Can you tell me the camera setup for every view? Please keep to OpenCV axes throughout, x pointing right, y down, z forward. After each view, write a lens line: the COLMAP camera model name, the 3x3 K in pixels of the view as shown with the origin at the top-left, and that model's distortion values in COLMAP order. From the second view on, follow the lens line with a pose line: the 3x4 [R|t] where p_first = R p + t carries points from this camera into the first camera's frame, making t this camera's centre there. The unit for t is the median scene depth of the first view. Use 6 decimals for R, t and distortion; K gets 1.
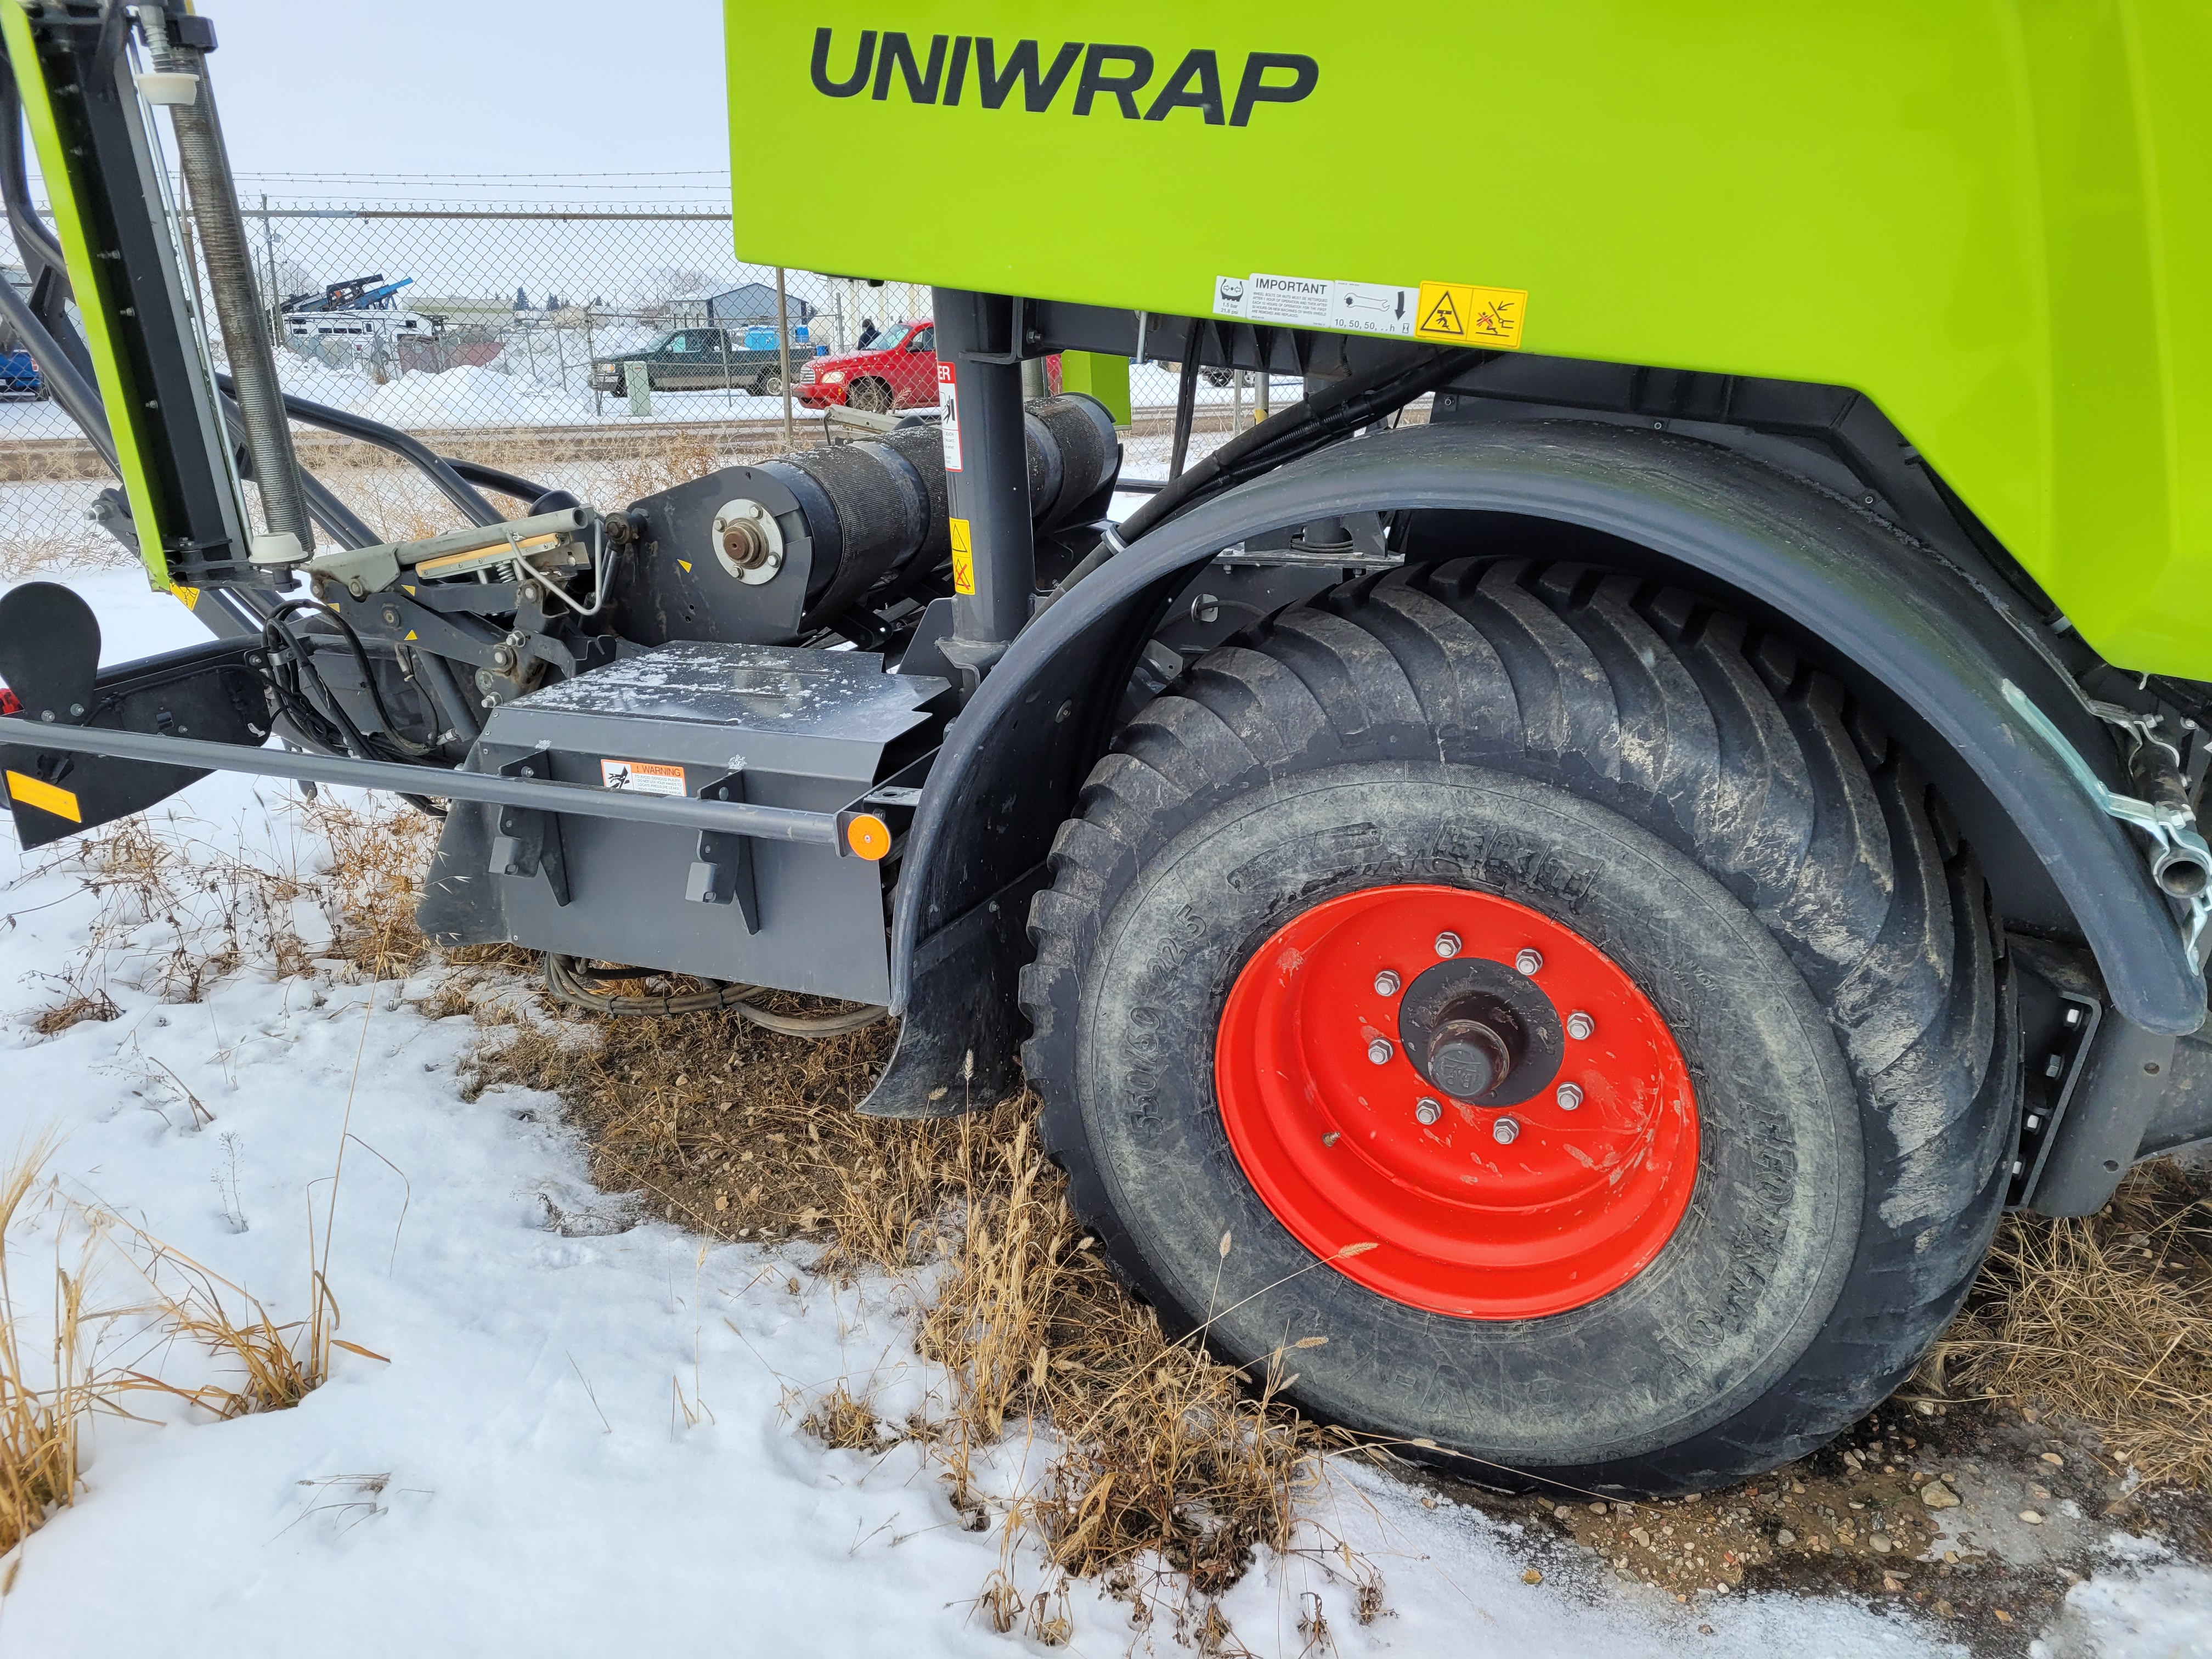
lens RADIAL K [[1663.8, 0, 1154.2], [0, 1663.8, 823.2], [0, 0, 1]] dist [0.069846, -0.045171]
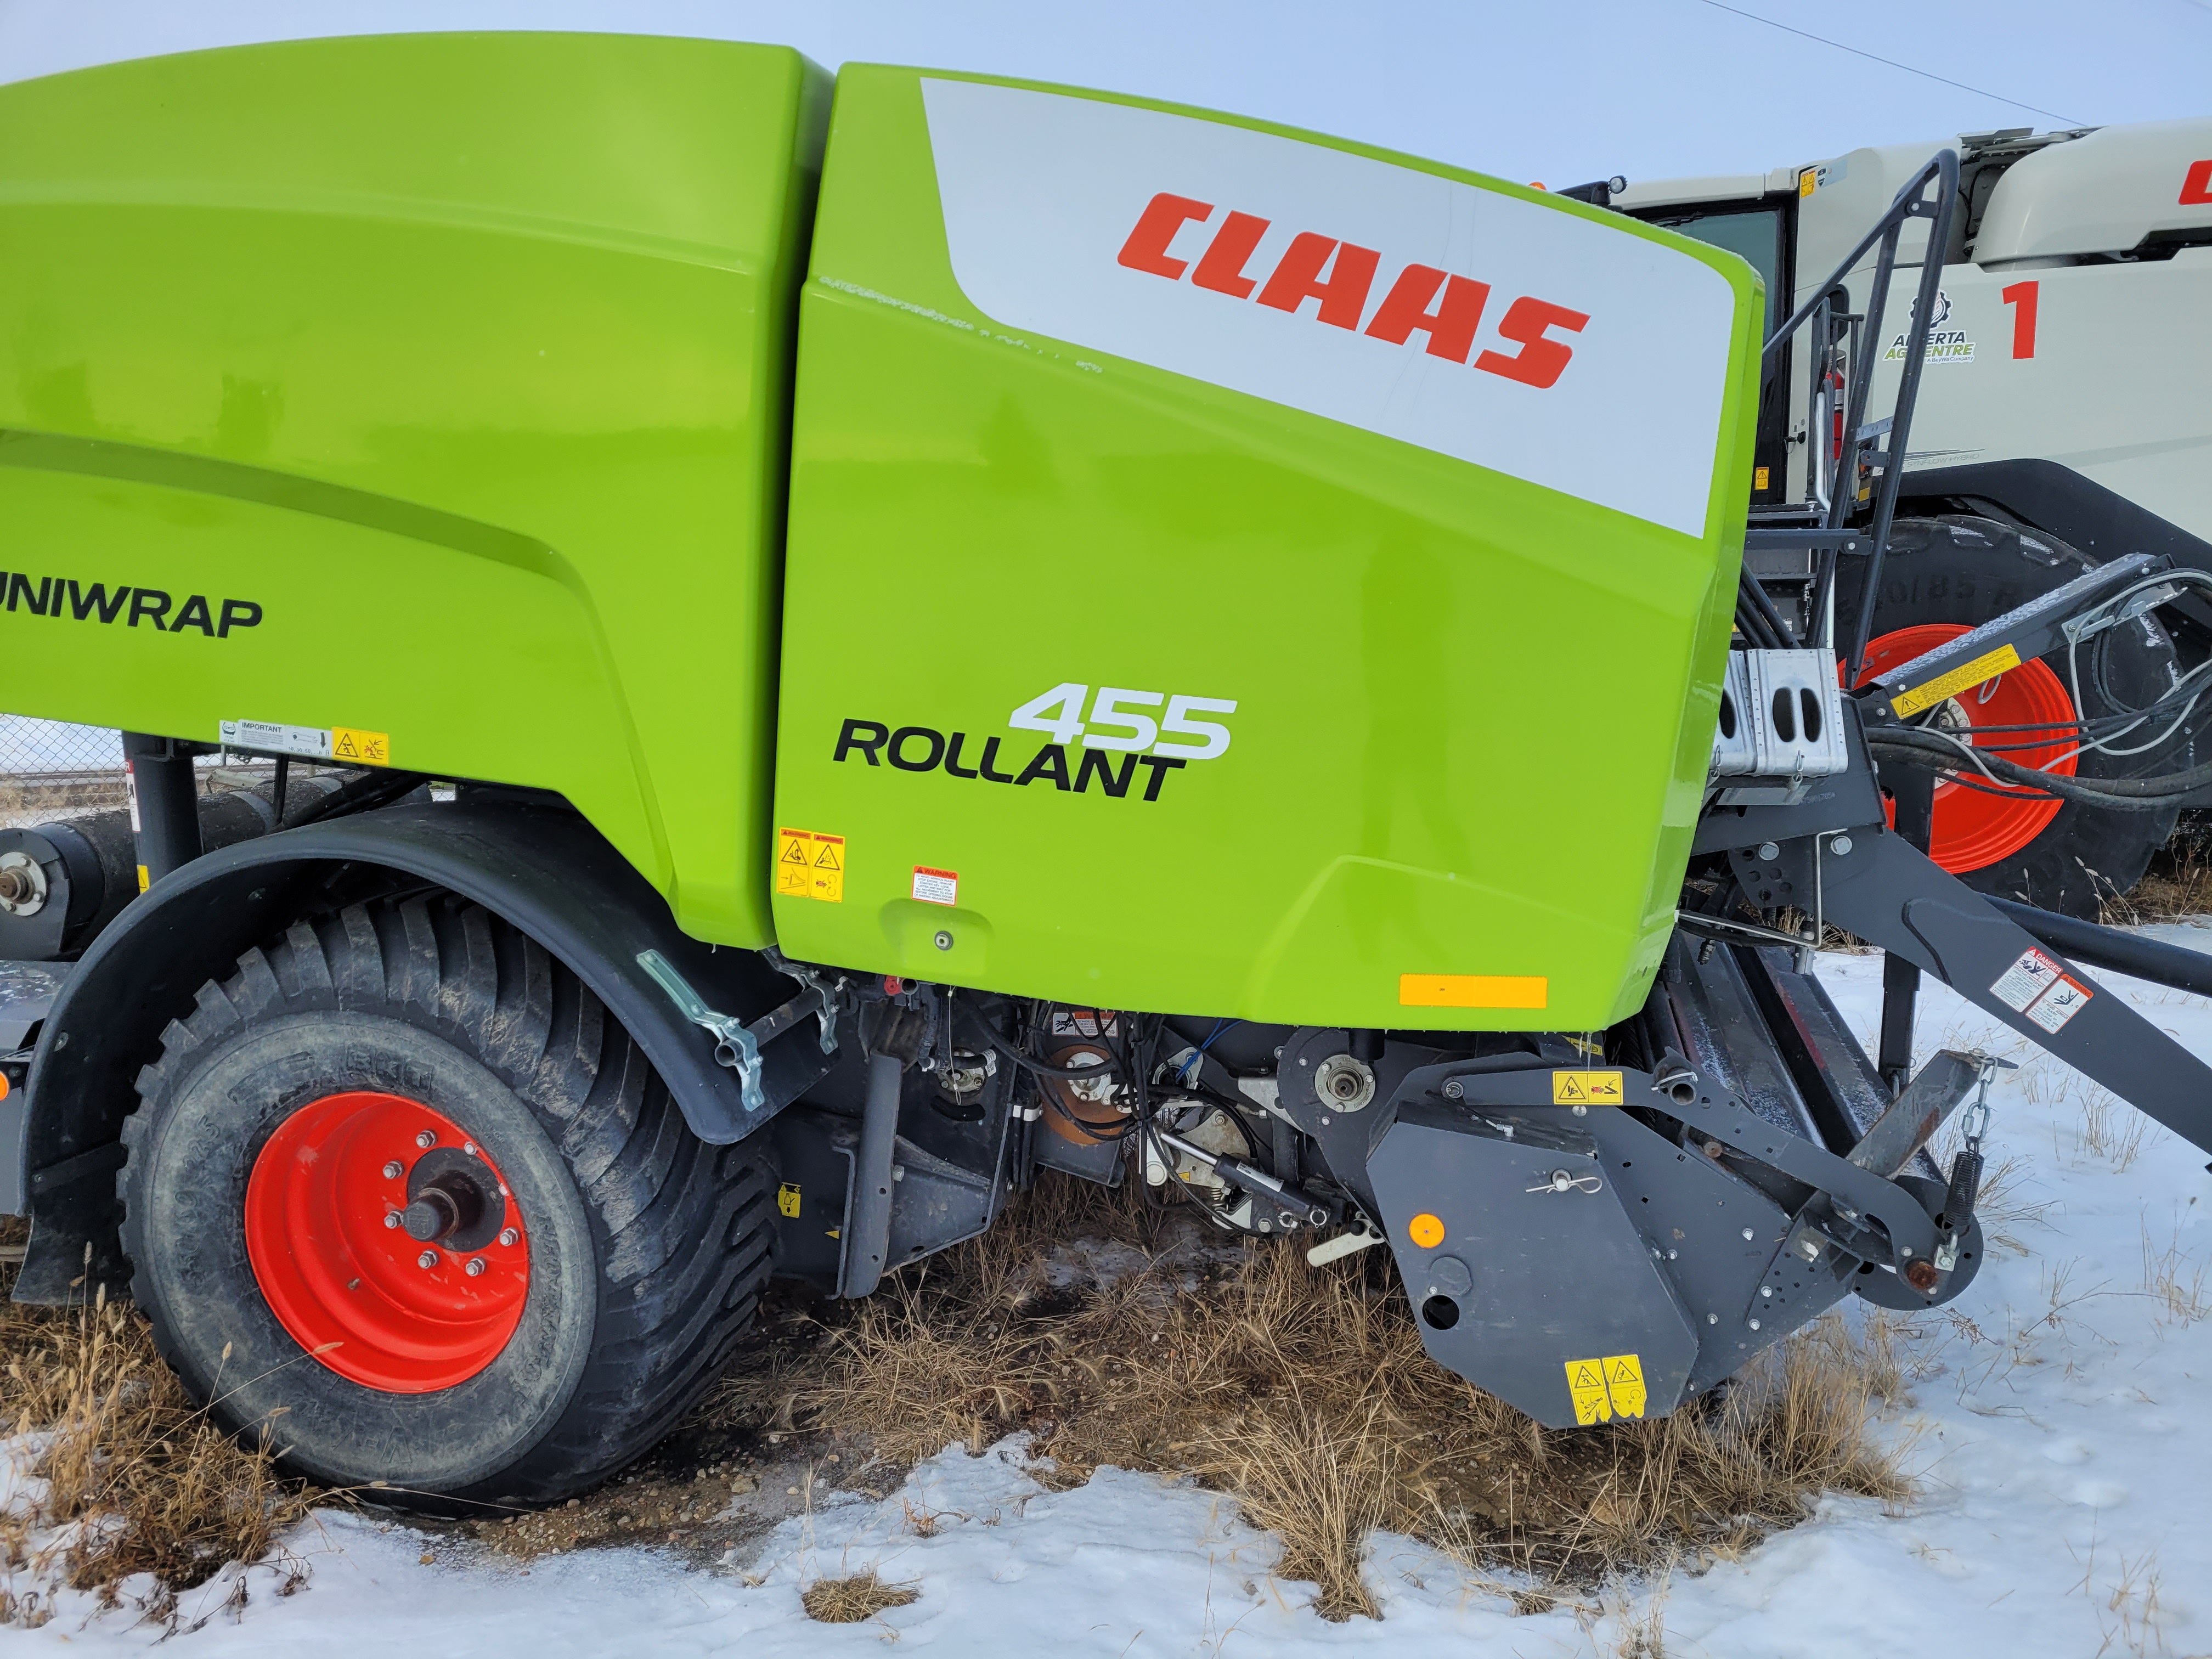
lens RADIAL K [[1663.8, 0, 1154.2], [0, 1663.8, 823.2], [0, 0, 1]] dist [0.069846, -0.045171]
pose [[0.982643, -0.012392, 0.185093, 0.618706], [0.047560, 0.981247, -0.186797, 0.123341], [-0.179308, 0.192358, 0.964804, -0.731454]]
